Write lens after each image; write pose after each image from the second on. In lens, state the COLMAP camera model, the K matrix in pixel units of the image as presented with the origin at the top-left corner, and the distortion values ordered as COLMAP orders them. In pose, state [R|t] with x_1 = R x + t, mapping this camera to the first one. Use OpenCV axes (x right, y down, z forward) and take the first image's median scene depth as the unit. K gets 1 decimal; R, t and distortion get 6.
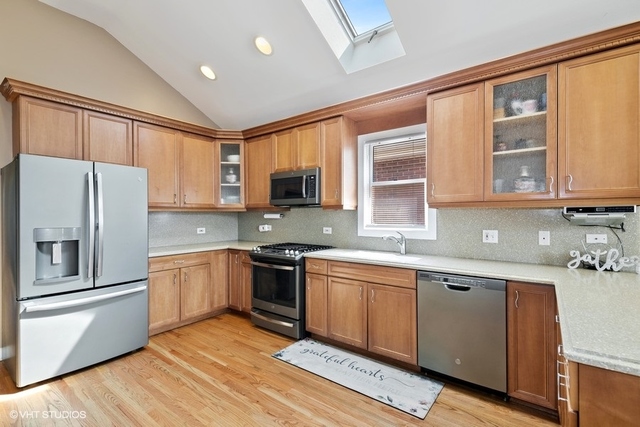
lens RADIAL K [[294.8, 0, 321.3], [0, 294.8, 216.3], [0, 0, 1]] dist [-0.001620, -0.002692]
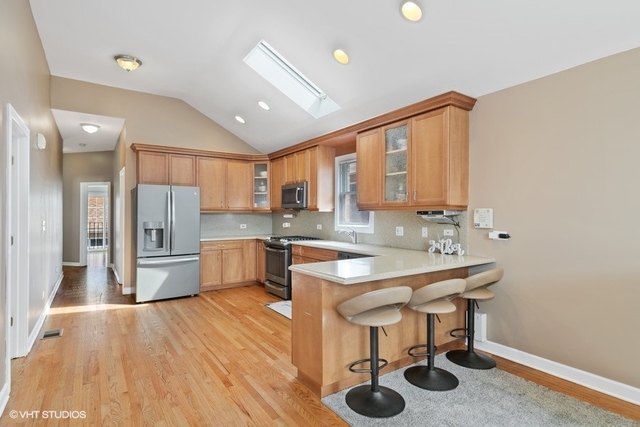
lens RADIAL K [[329.4, 0, 320.0], [0, 329.4, 212.0], [0, 0, 1]] dist [-0.000236, 0.000557]
pose [[0.950685, -0.000197, -0.310158, 0.617035], [-0.003396, 0.999933, -0.011044, -0.003875], [0.310139, 0.011553, 0.950621, -0.544287]]
